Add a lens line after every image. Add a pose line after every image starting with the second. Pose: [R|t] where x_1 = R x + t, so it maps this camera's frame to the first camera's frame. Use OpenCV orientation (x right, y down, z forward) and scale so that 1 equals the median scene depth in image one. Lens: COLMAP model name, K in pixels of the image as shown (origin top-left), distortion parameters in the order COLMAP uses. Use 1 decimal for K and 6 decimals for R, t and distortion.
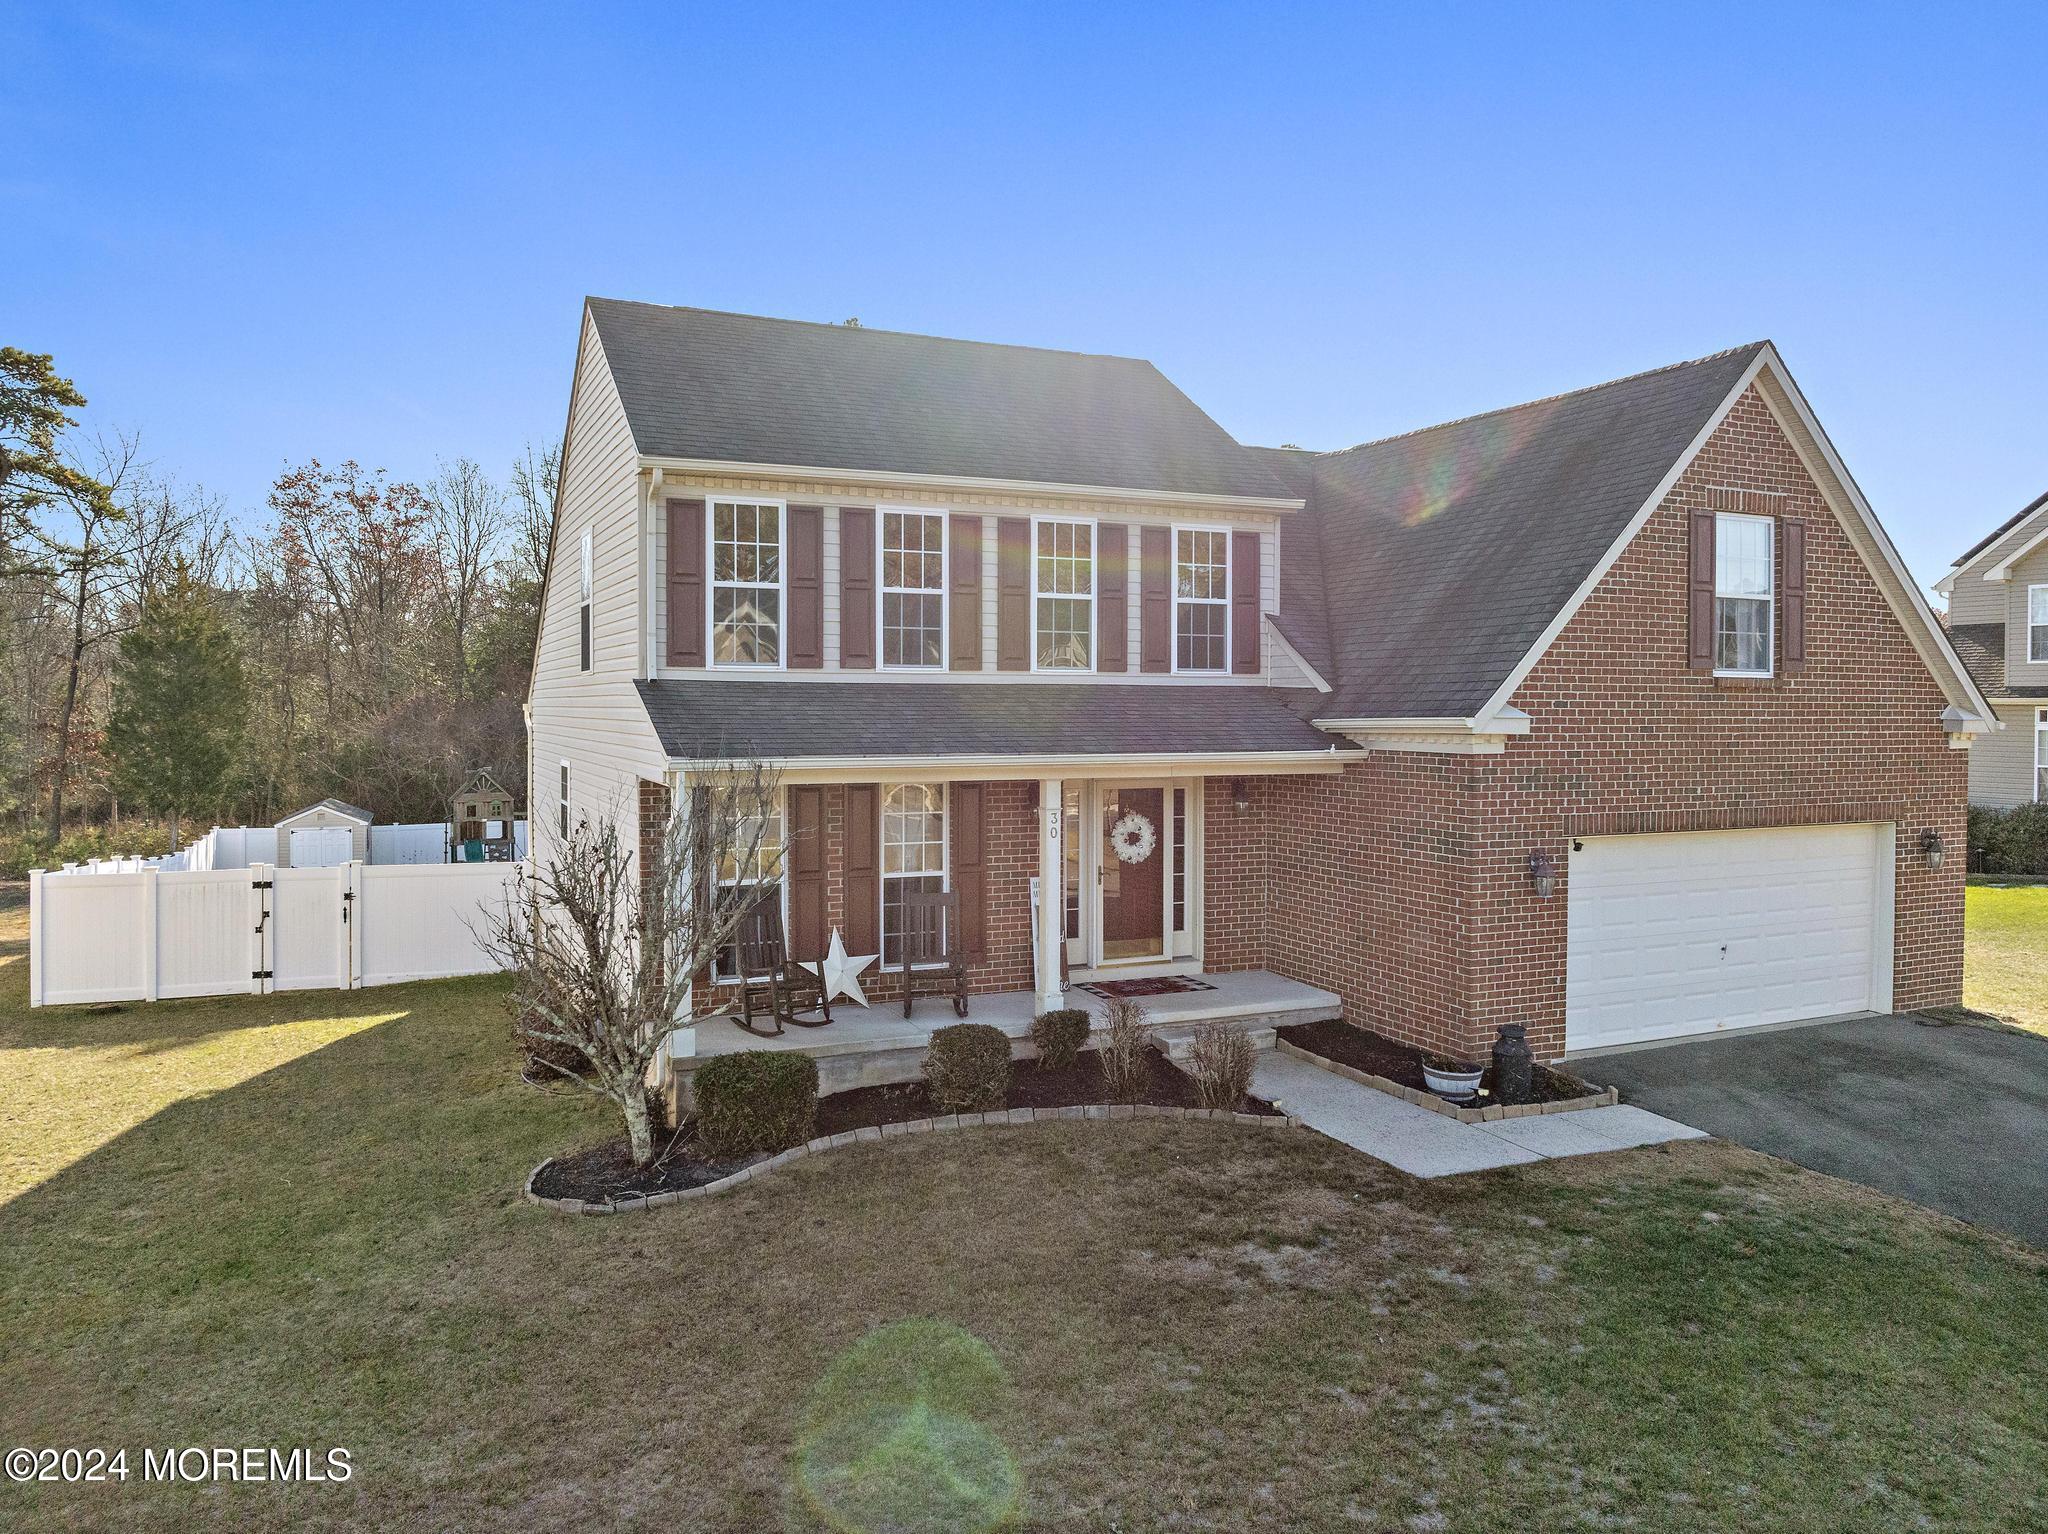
lens RADIAL K [[1453.4, 0, 1015.1], [0, 1453.4, 756.5], [0, 0, 1]] dist [-0.030628, -0.013418]
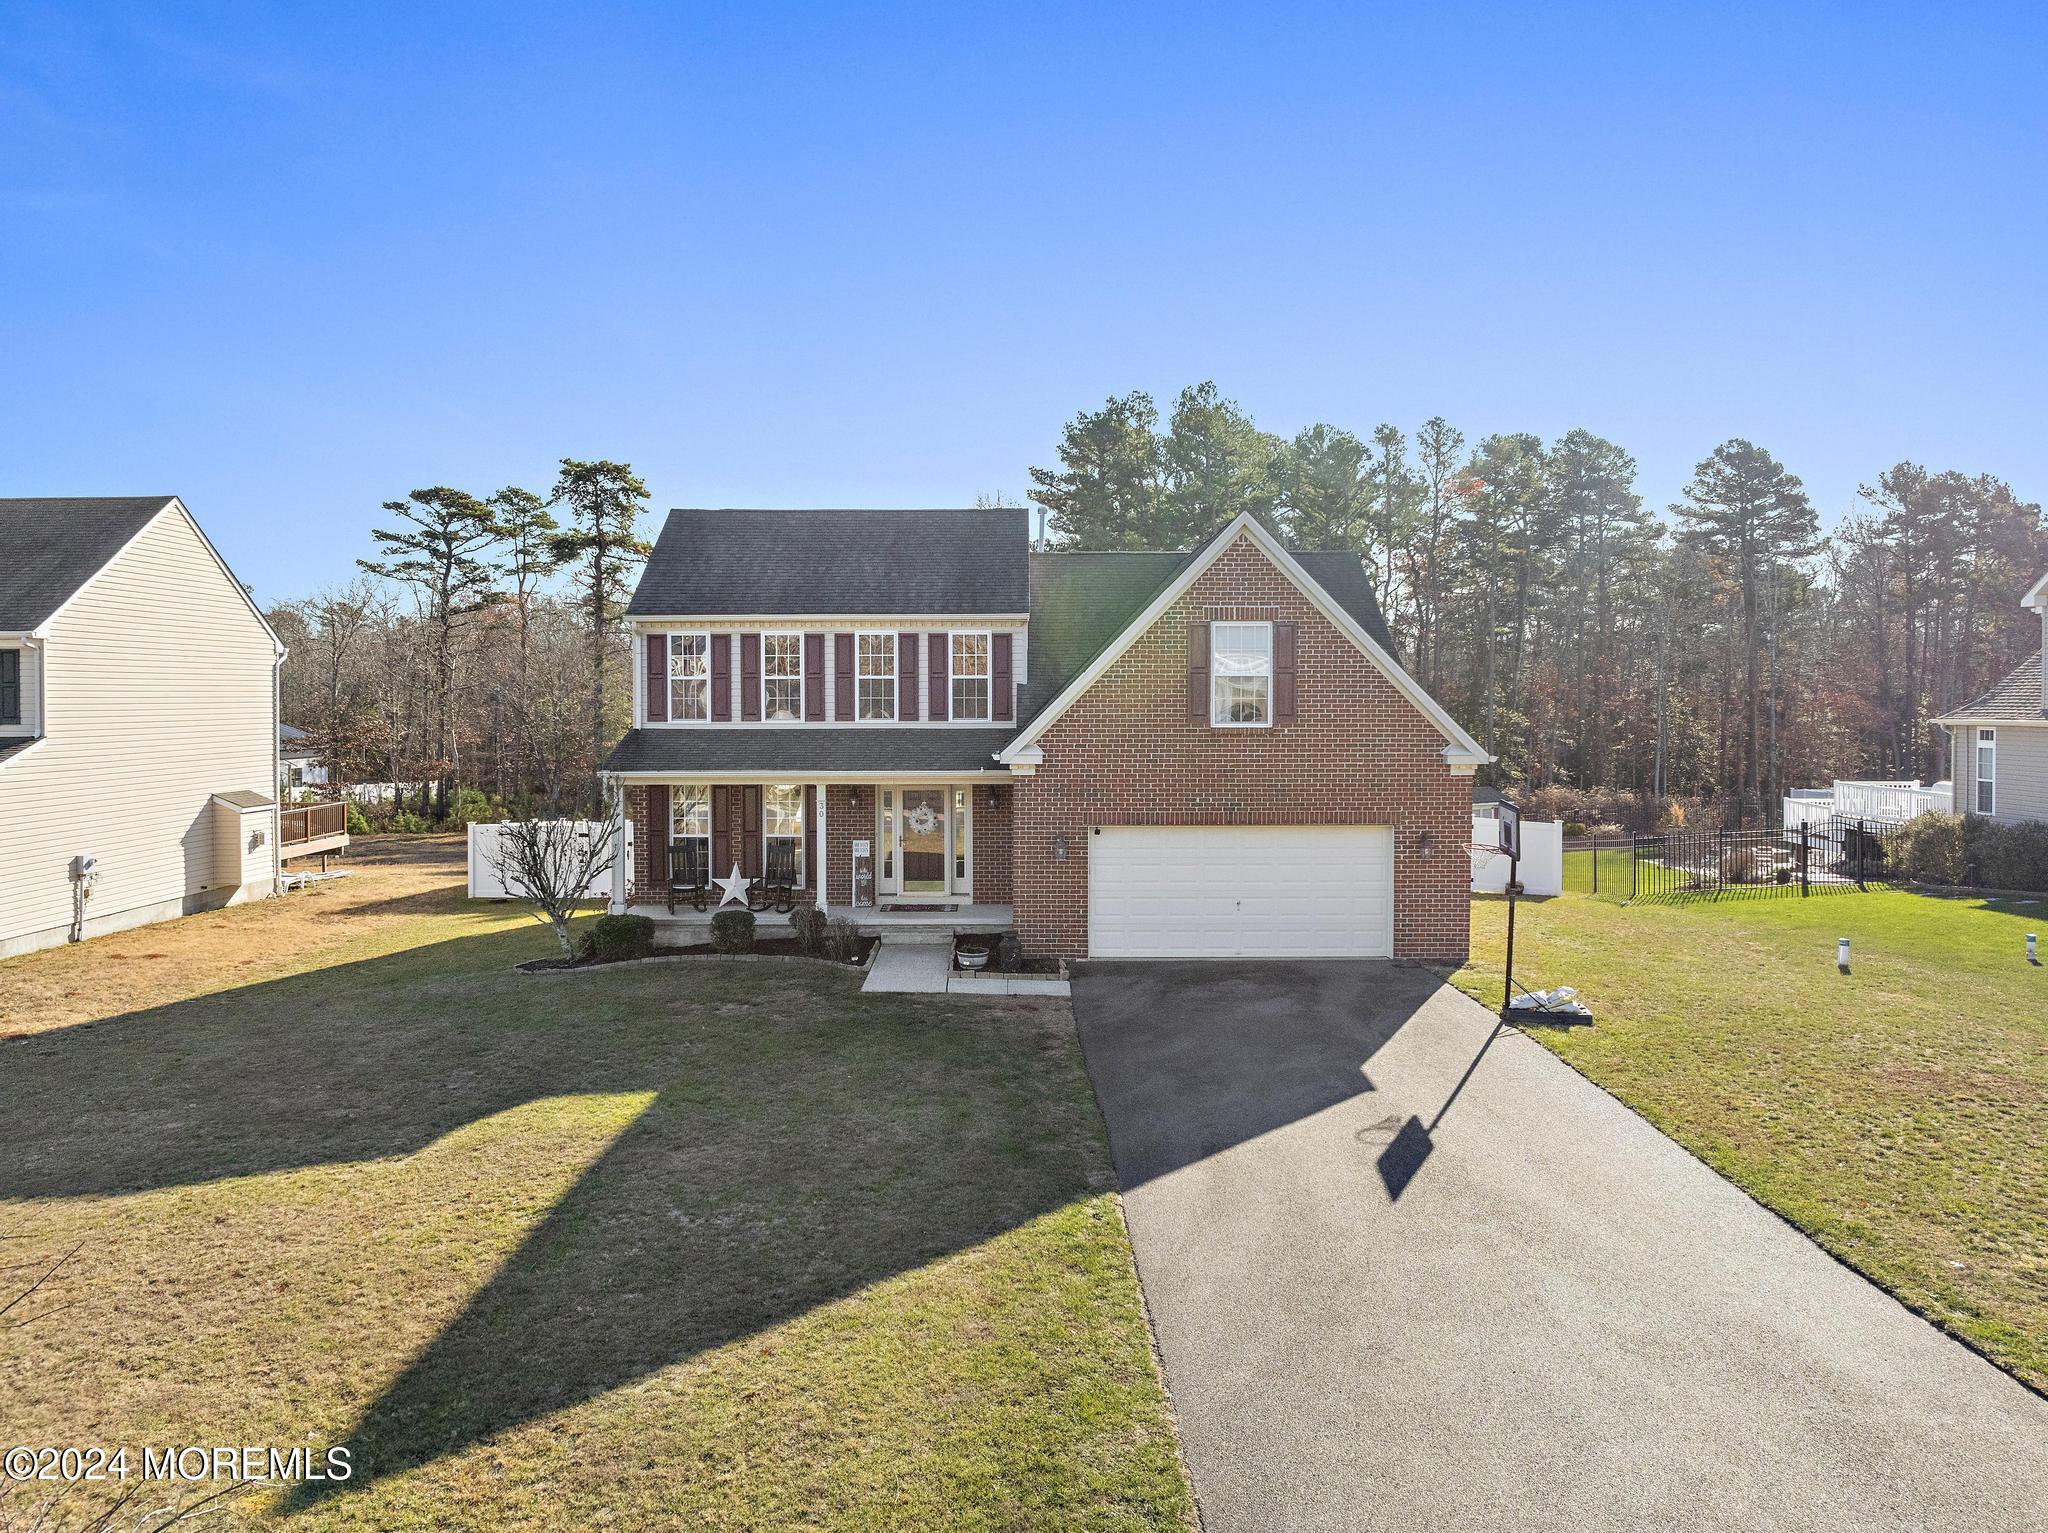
lens RADIAL K [[1460.6, 0, 1024.9], [0, 1460.6, 730.7], [0, 0, 1]] dist [-0.031842, -0.005682]
pose [[0.914001, 0.005045, -0.405682, 0.955586], [-0.009617, 0.999911, -0.009232, -0.035304], [0.405599, 0.012340, 0.913968, -0.539163]]
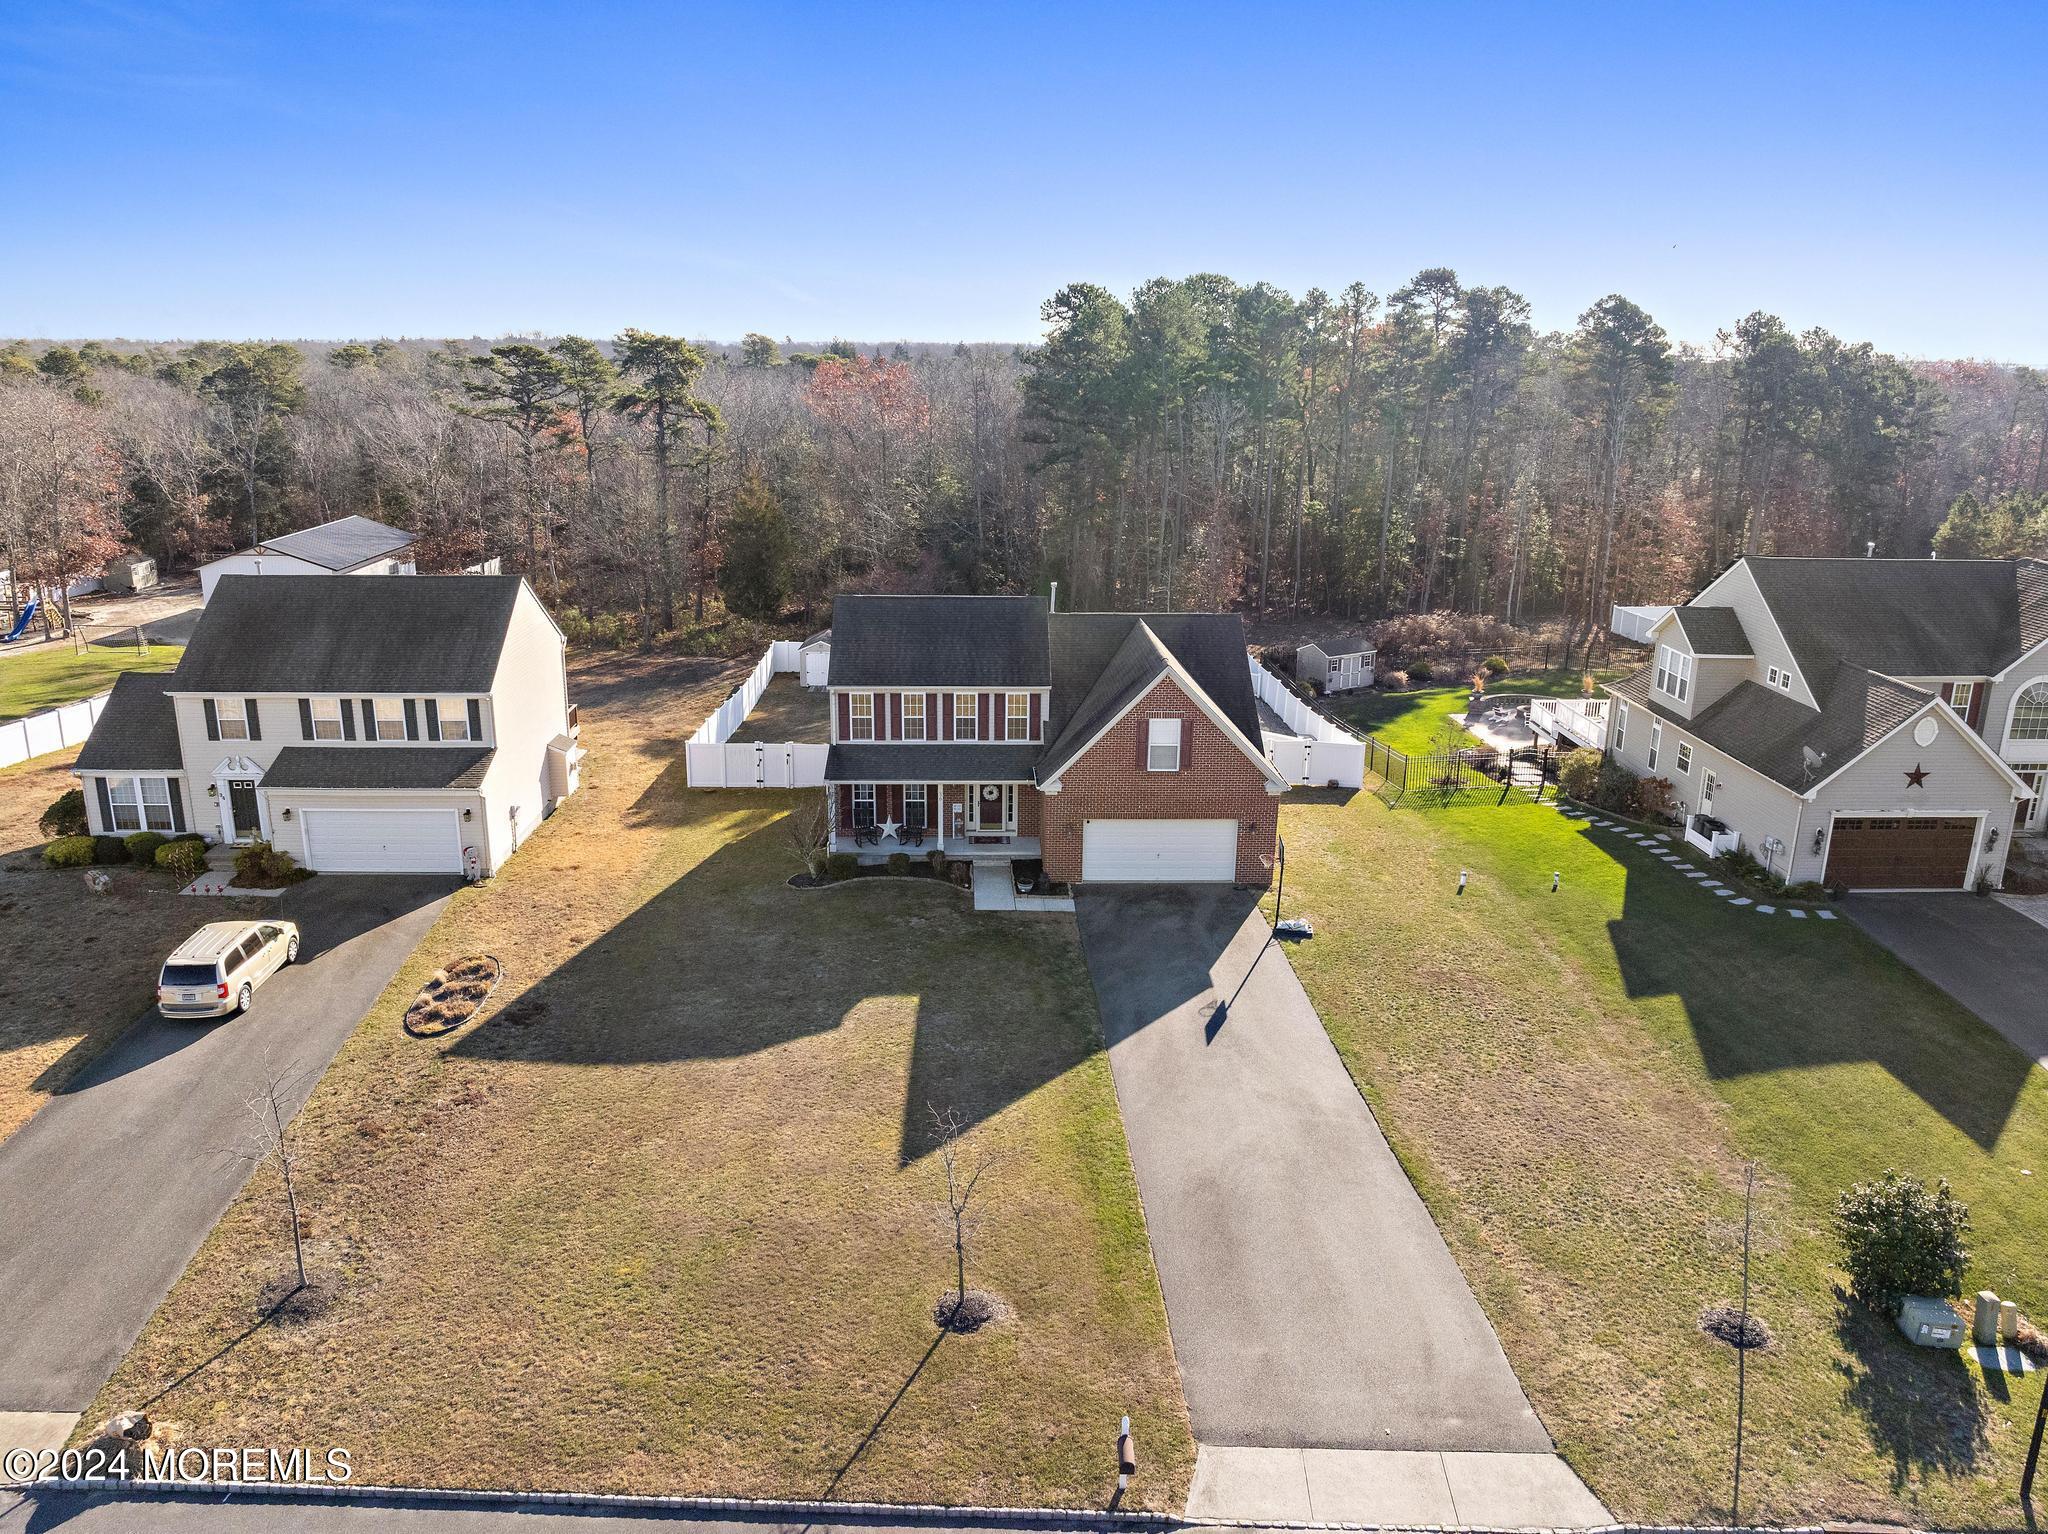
lens RADIAL K [[1474.0, 0, 1012.7], [0, 1474.0, 773.2], [0, 0, 1]] dist [0.004031, -0.122532]
pose [[0.924322, 0.113411, -0.364373, 1.380986], [-0.019843, 0.967811, 0.250896, -0.842946], [0.381098, -0.224679, 0.896819, -1.949009]]
